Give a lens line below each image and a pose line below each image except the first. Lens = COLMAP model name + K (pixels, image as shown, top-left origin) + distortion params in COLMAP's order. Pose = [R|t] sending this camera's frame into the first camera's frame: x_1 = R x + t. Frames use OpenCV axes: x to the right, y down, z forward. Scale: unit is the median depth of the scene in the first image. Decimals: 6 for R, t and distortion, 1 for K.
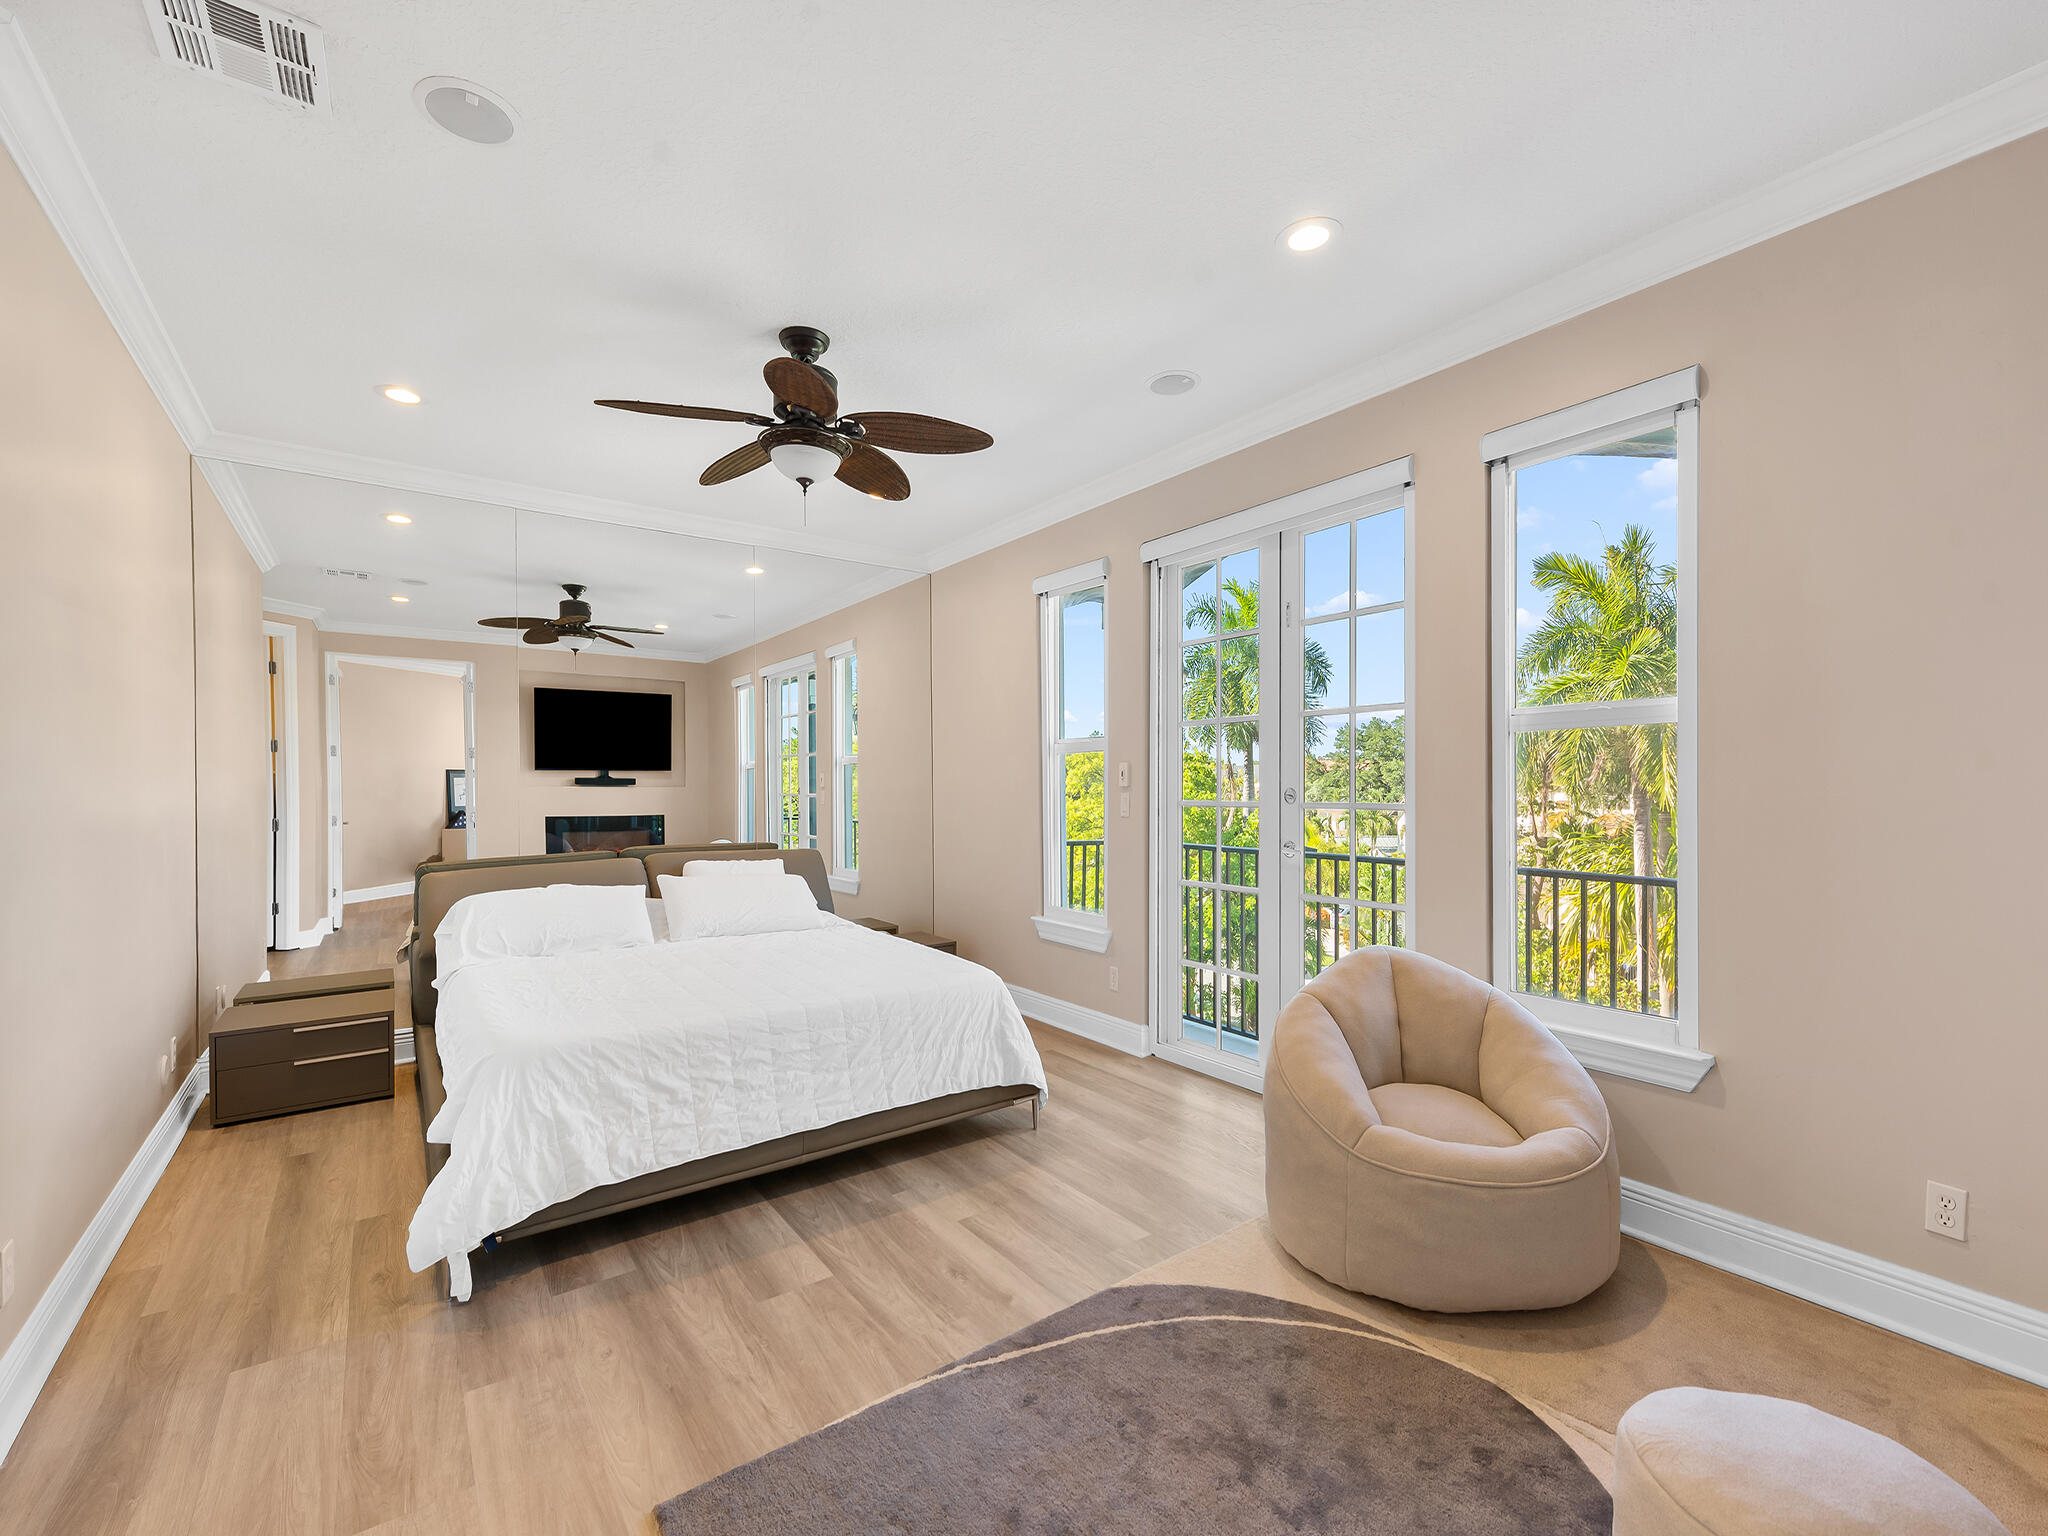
lens RADIAL K [[877.8, 0, 1019.4], [0, 877.8, 784.9], [0, 0, 1]] dist [-0.003883, -0.000401]
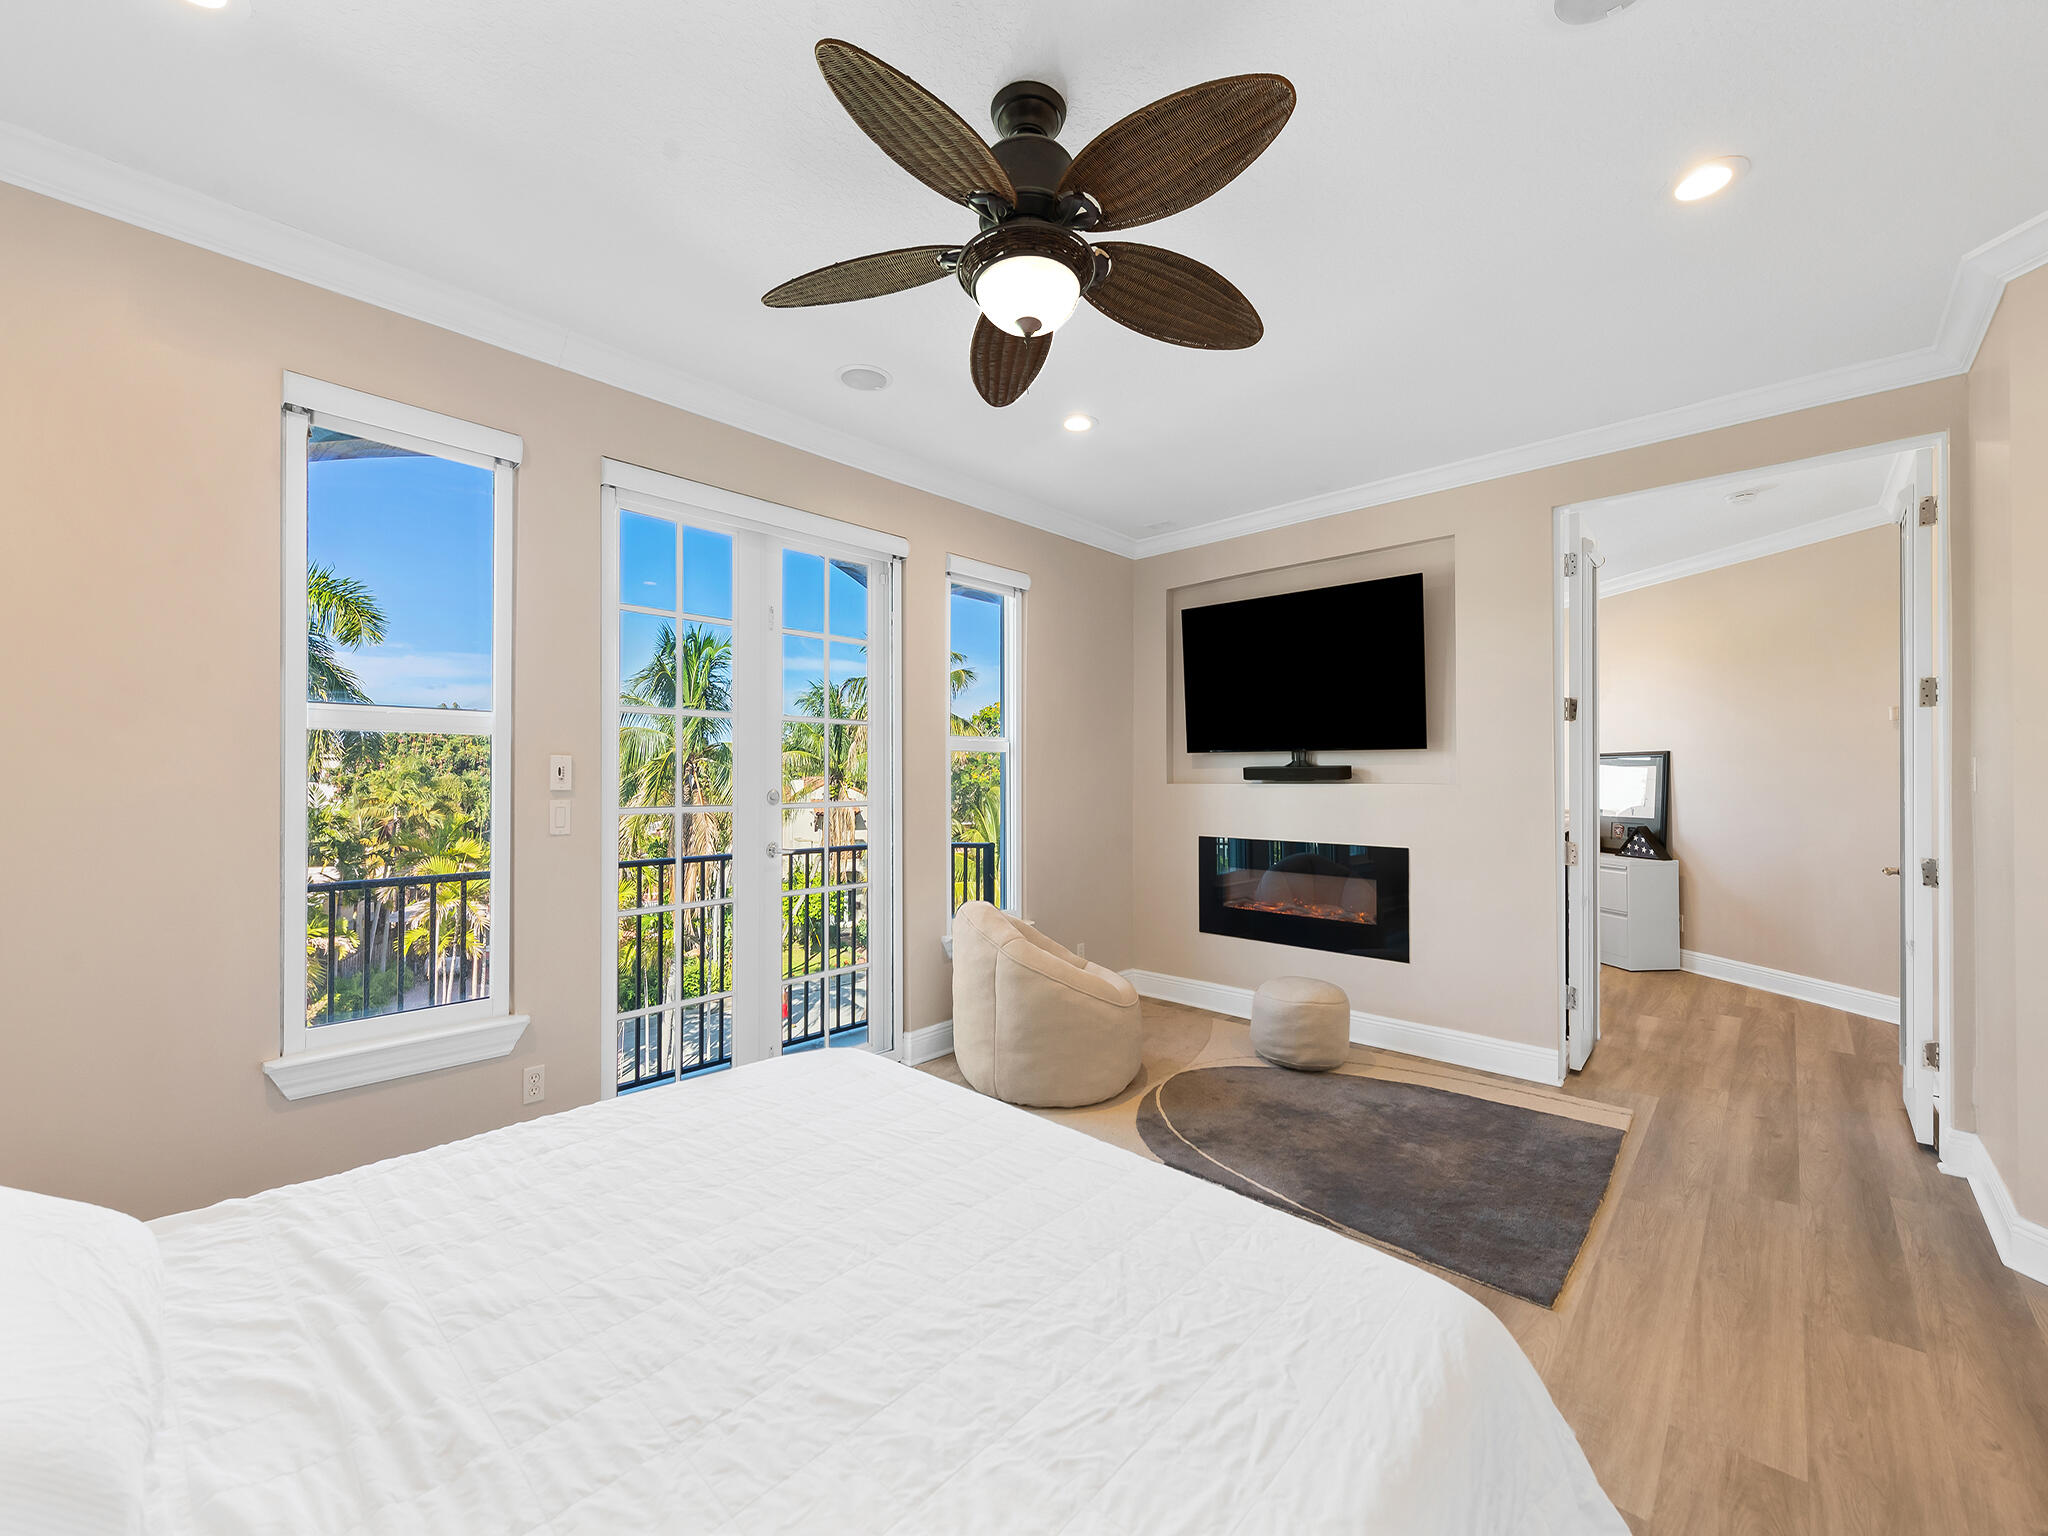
lens RADIAL K [[824.8, 0, 1018.9], [0, 824.8, 759.4], [0, 0, 1]] dist [0.016750, -0.011522]
pose [[-0.196900, 0.031172, 0.979928, -0.941450], [0.010657, 0.999503, -0.029653, 0.000753], [-0.980366, 0.004604, -0.197135, 1.253137]]
